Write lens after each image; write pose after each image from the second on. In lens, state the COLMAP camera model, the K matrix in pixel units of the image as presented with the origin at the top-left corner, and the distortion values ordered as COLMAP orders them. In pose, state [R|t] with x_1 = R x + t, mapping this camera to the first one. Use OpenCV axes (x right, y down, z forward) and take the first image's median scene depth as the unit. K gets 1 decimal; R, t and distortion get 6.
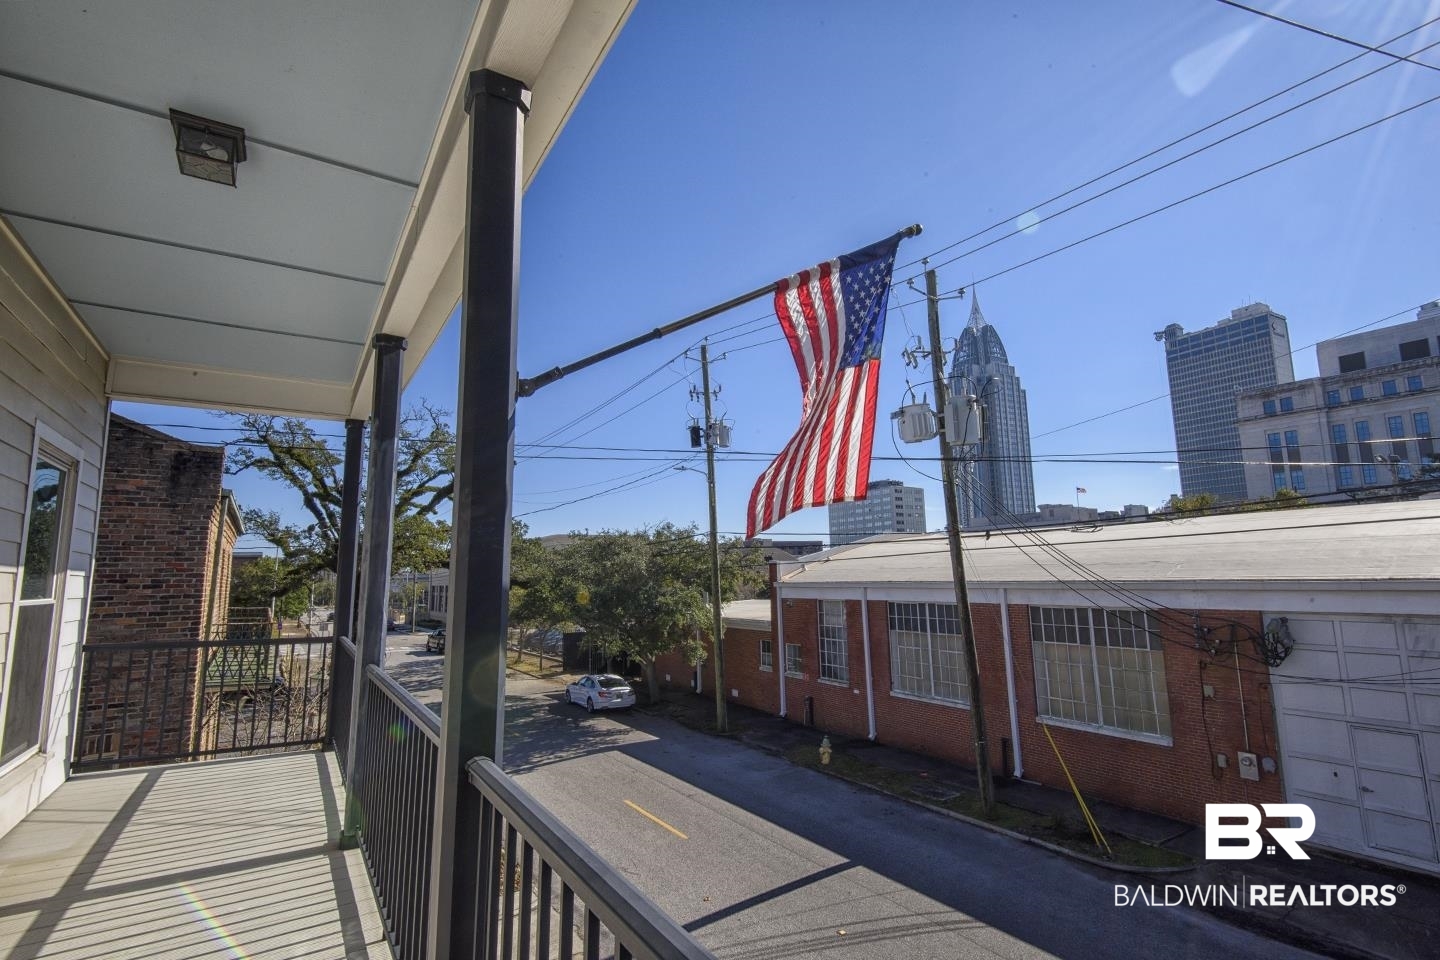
lens RADIAL K [[665.2, 0, 721.6], [0, 665.2, 479.8], [0, 0, 1]] dist [0.040670, -0.029846]
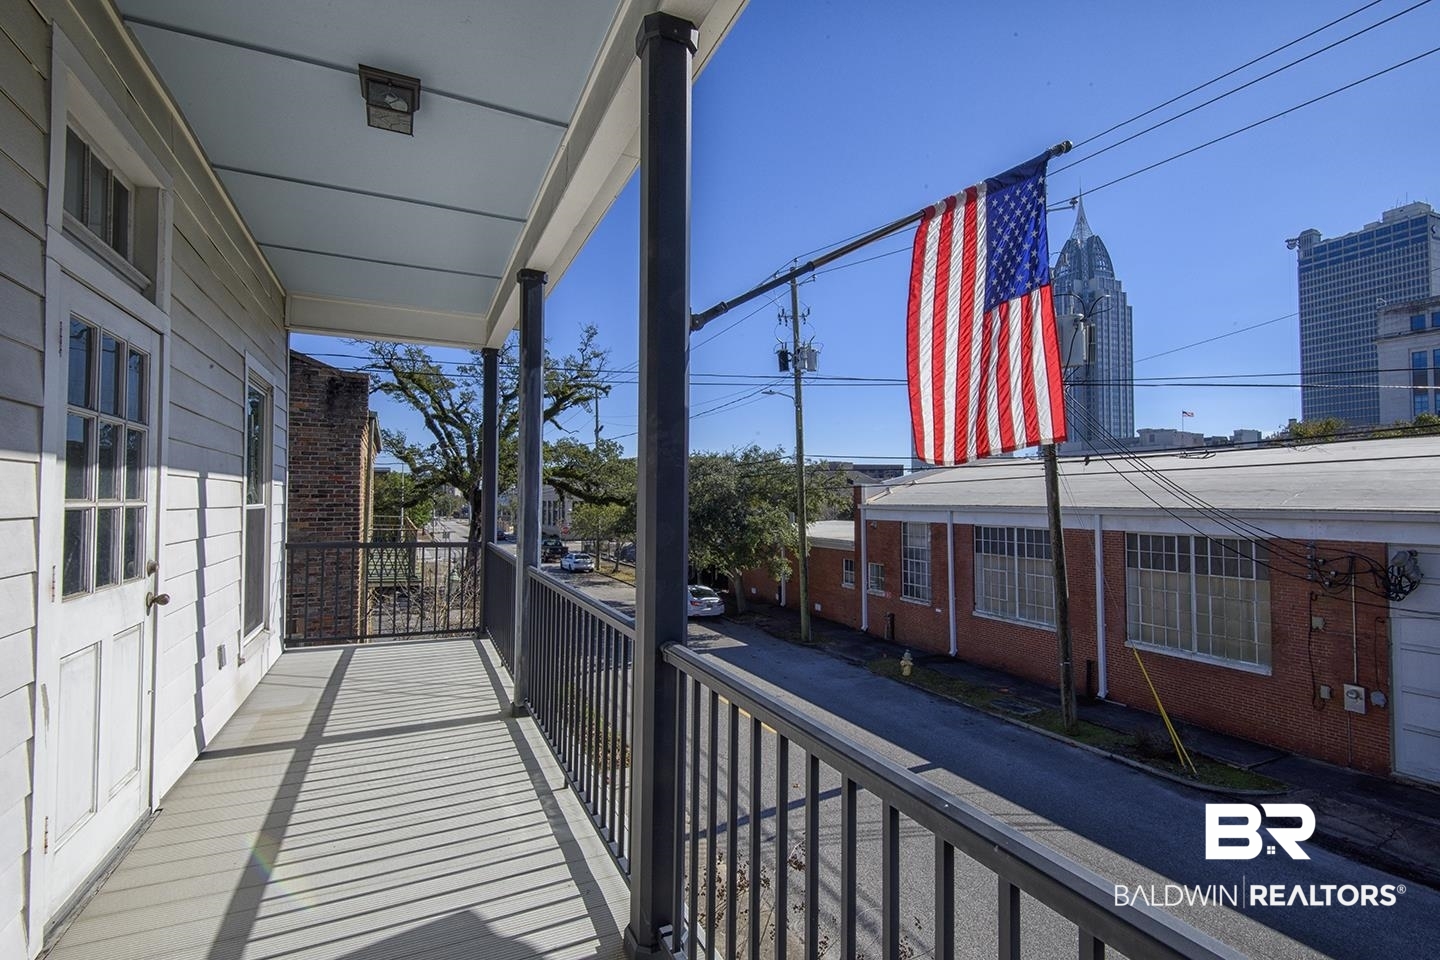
lens RADIAL K [[647.7, 0, 723.2], [0, 647.7, 477.9], [0, 0, 1]] dist [0.035919, -0.023804]
pose [[0.992606, 0.014998, -0.120450, -0.009103], [-0.001128, 0.993434, 0.114402, -0.000419], [0.121375, -0.113420, 0.986105, -0.005924]]
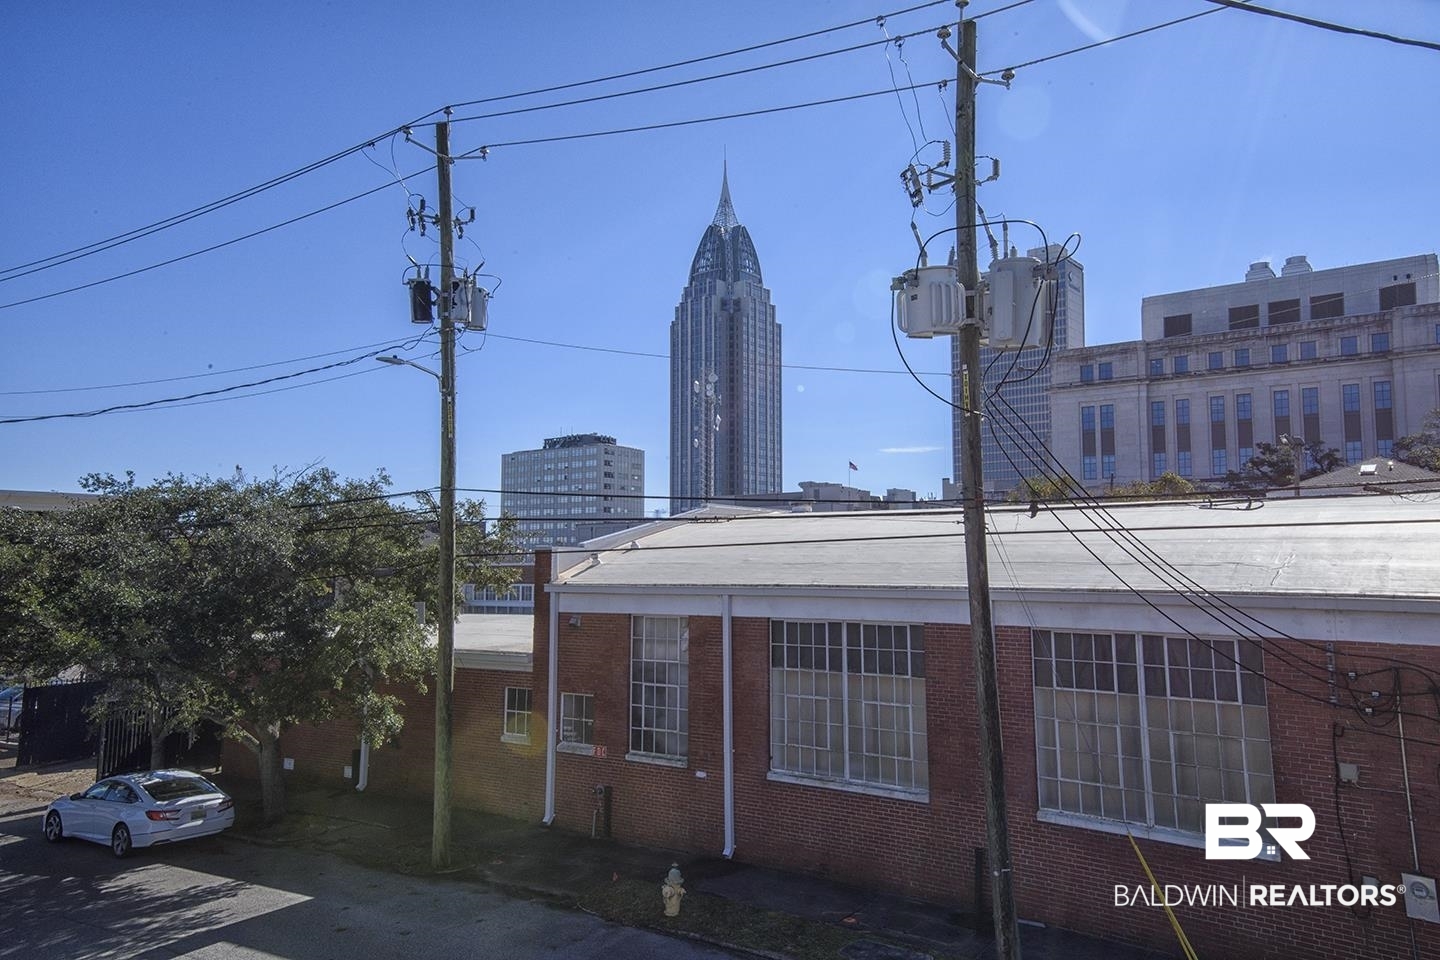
lens RADIAL K [[996.7, 0, 720.0], [0, 996.7, 480.0], [0, 0, 1]] dist [0.148450, -0.001580]
pose [[0.926257, 0.053514, 0.373074, -0.111691], [-0.071559, 0.996833, 0.034679, 0.029194], [-0.370037, -0.058818, 0.927153, 0.183601]]
